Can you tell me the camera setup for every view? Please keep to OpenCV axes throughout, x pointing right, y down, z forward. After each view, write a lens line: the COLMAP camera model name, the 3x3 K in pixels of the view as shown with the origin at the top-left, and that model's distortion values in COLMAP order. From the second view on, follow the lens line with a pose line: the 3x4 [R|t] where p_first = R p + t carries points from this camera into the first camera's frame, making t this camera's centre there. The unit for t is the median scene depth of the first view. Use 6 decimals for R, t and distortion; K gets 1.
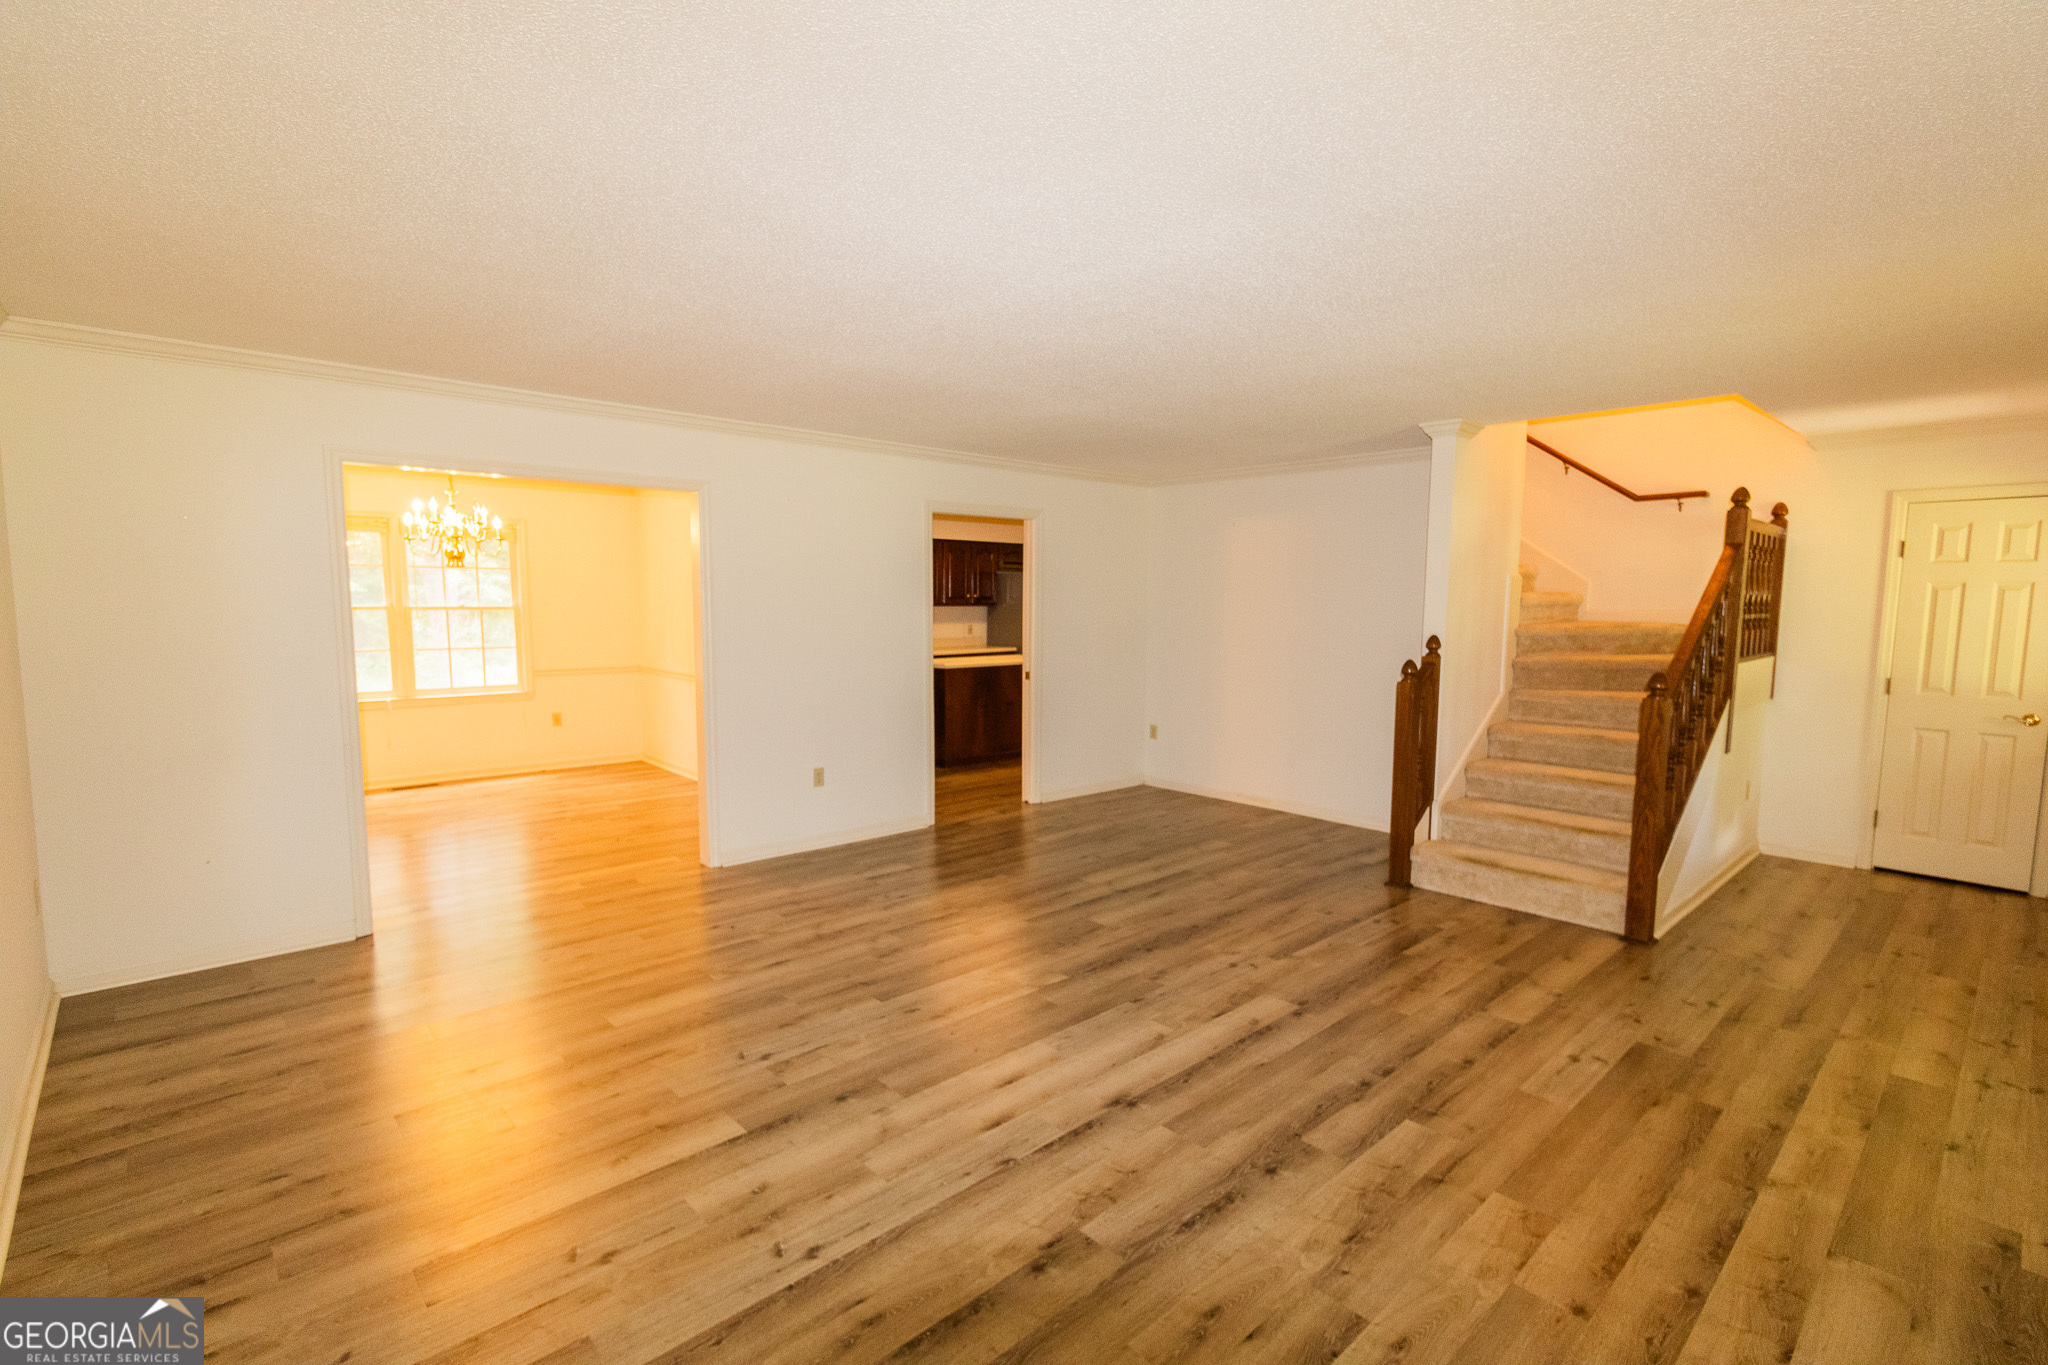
lens RADIAL K [[957.6, 0, 1025.5], [0, 957.6, 682.4], [0, 0, 1]] dist [0.002777, 0.001126]
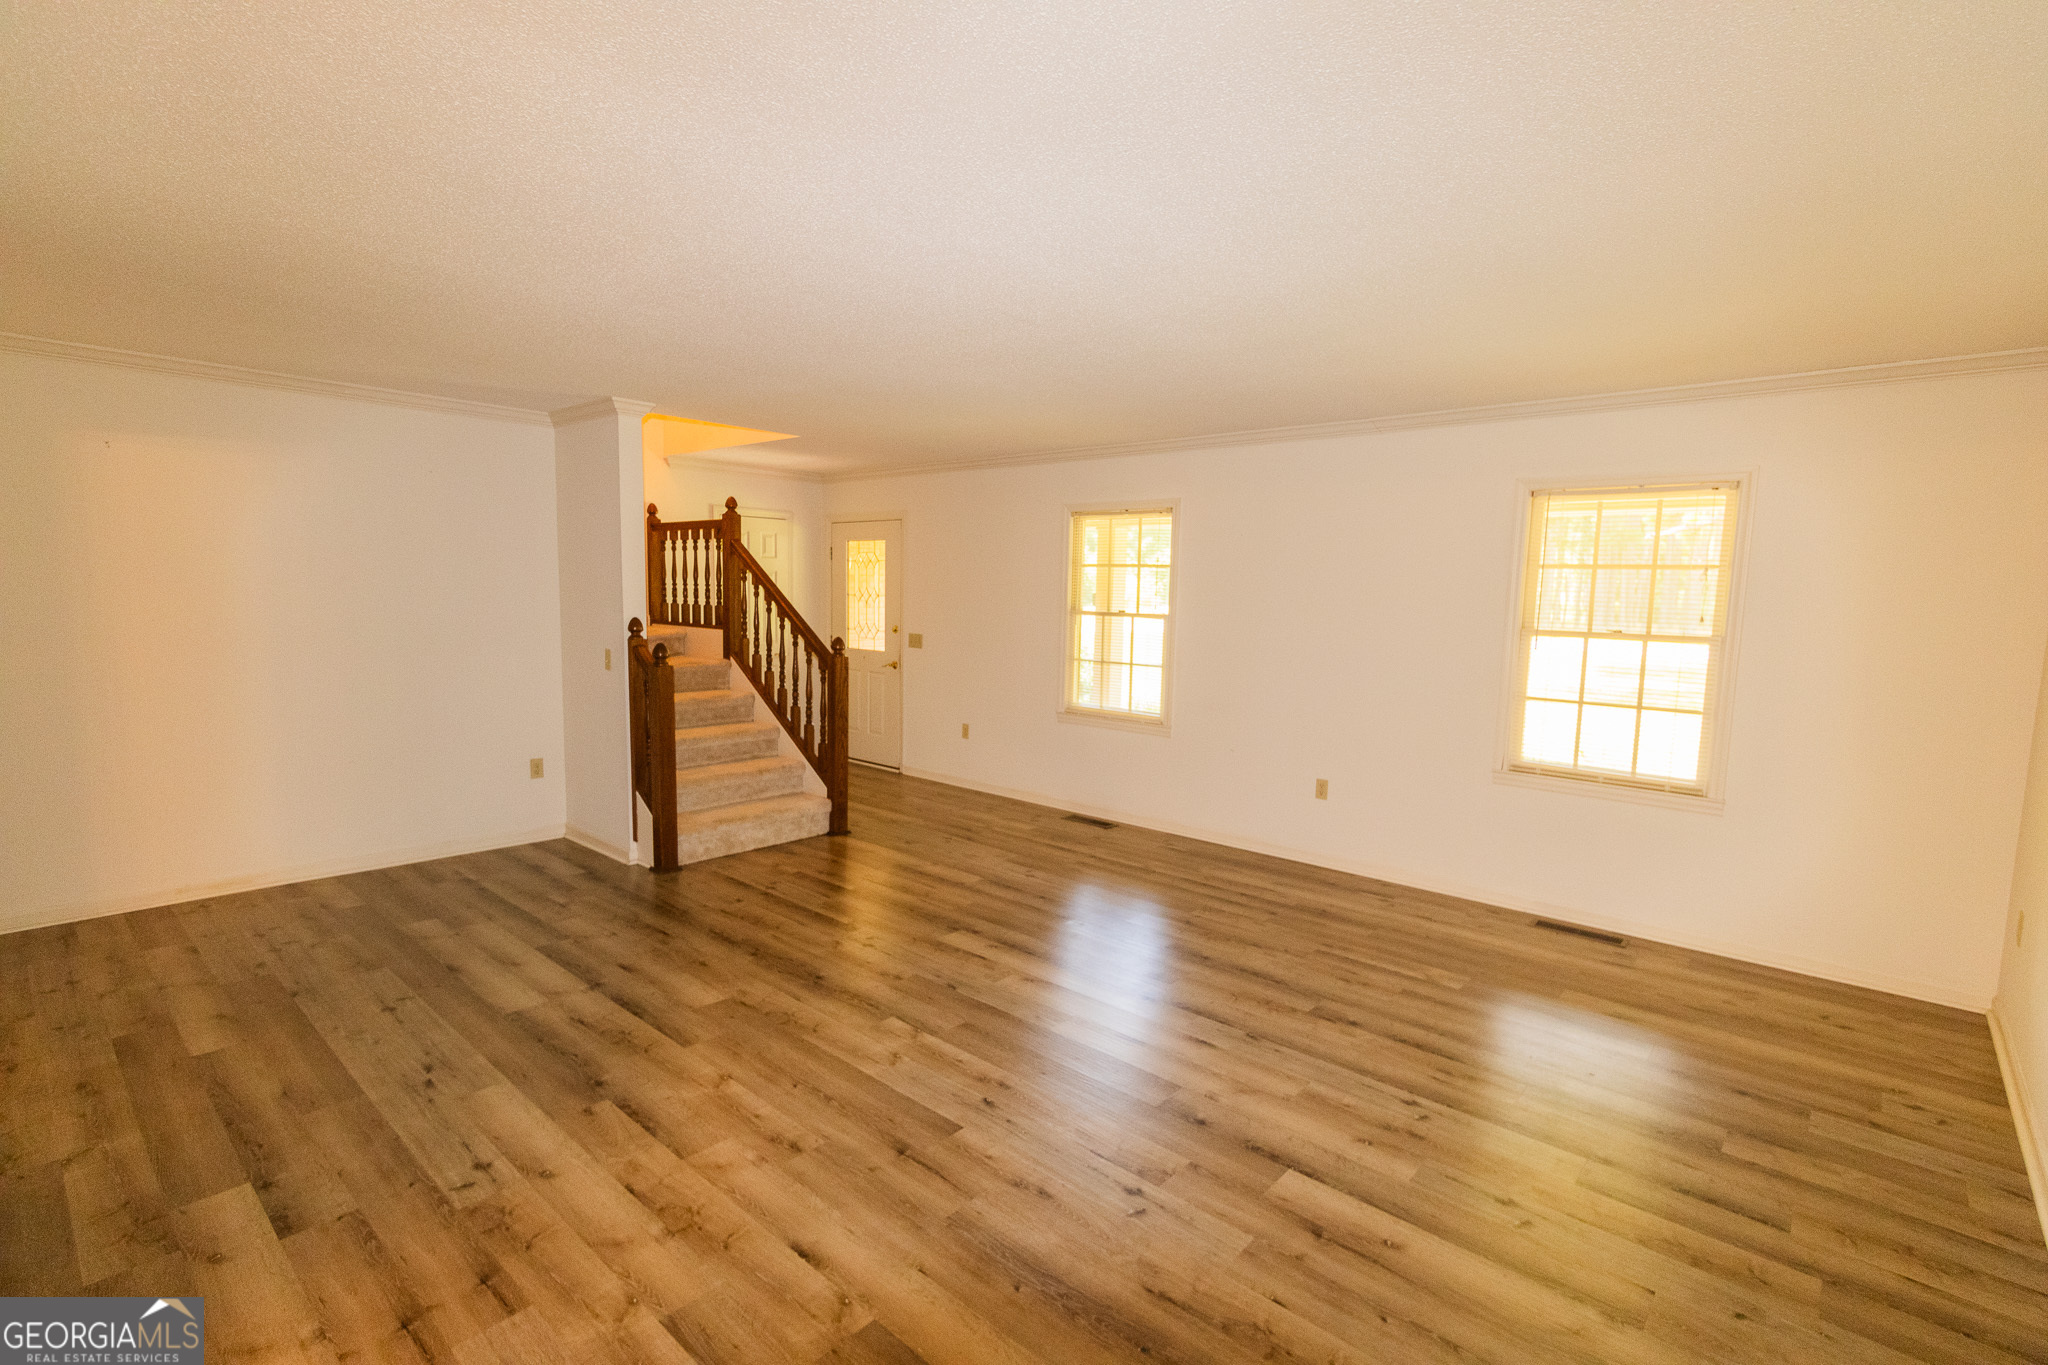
lens RADIAL K [[957.6, 0, 1036.3], [0, 957.6, 696.3], [0, 0, 1]] dist [0.002777, 0.001126]
pose [[-0.113055, -0.119256, 0.986406, -0.984845], [0.065318, 0.989731, 0.127145, -0.111624], [-0.991439, 0.078804, -0.104105, 1.132225]]
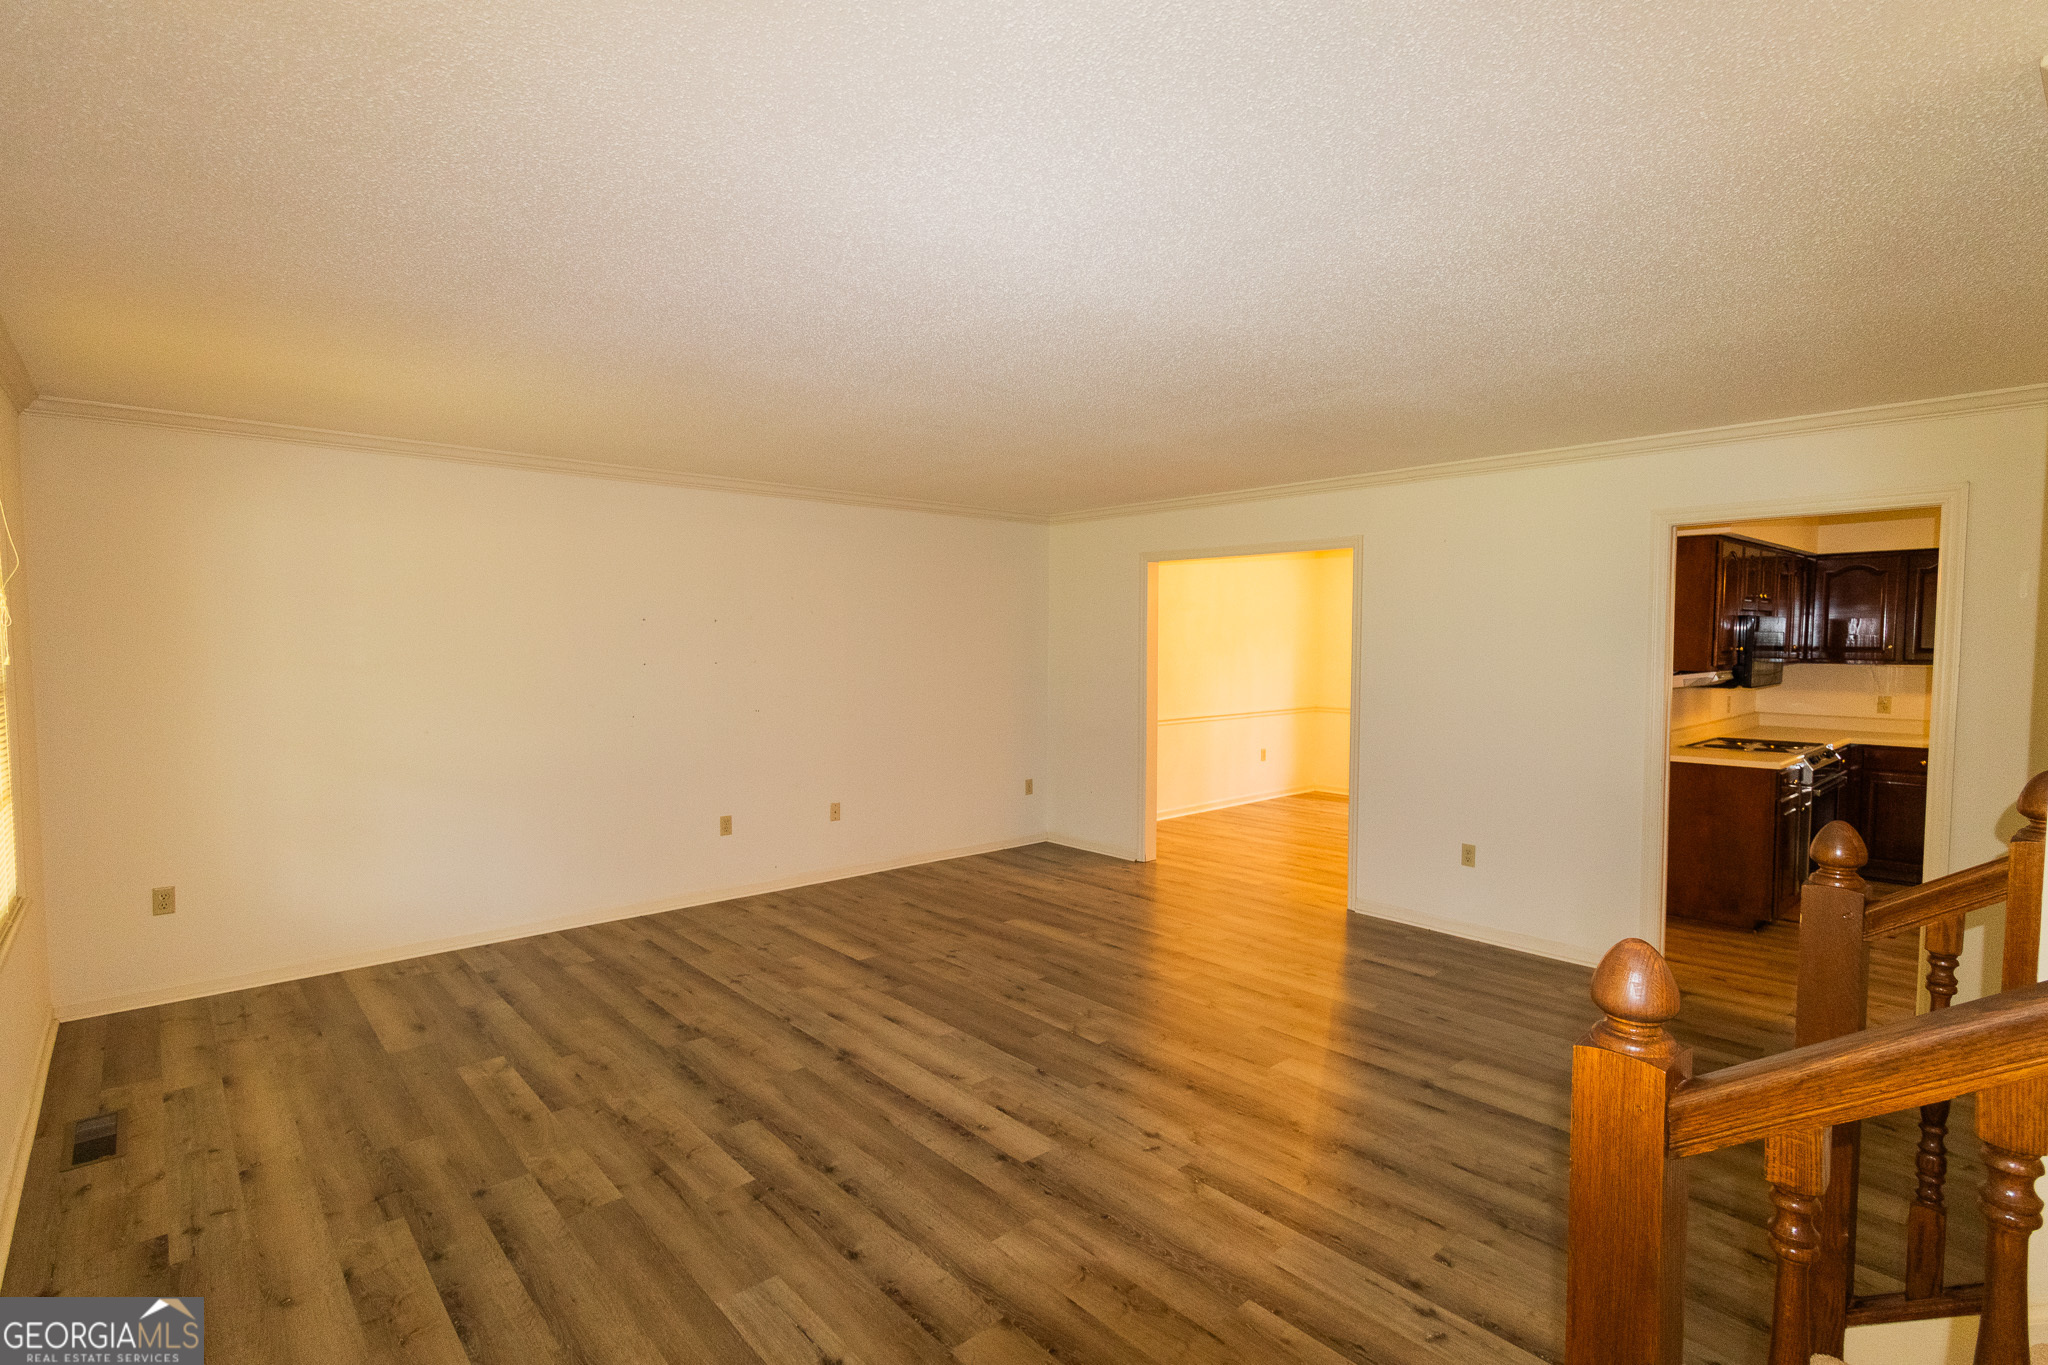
lens RADIAL K [[957.6, 0, 1023.3], [0, 957.6, 693.4], [0, 0, 1]] dist [0.002777, 0.001126]
pose [[-0.012967, 0.049650, -0.998683, 1.187704], [-0.091854, 0.994484, 0.050634, -0.097728], [0.995688, 0.092390, -0.008335, 1.090017]]
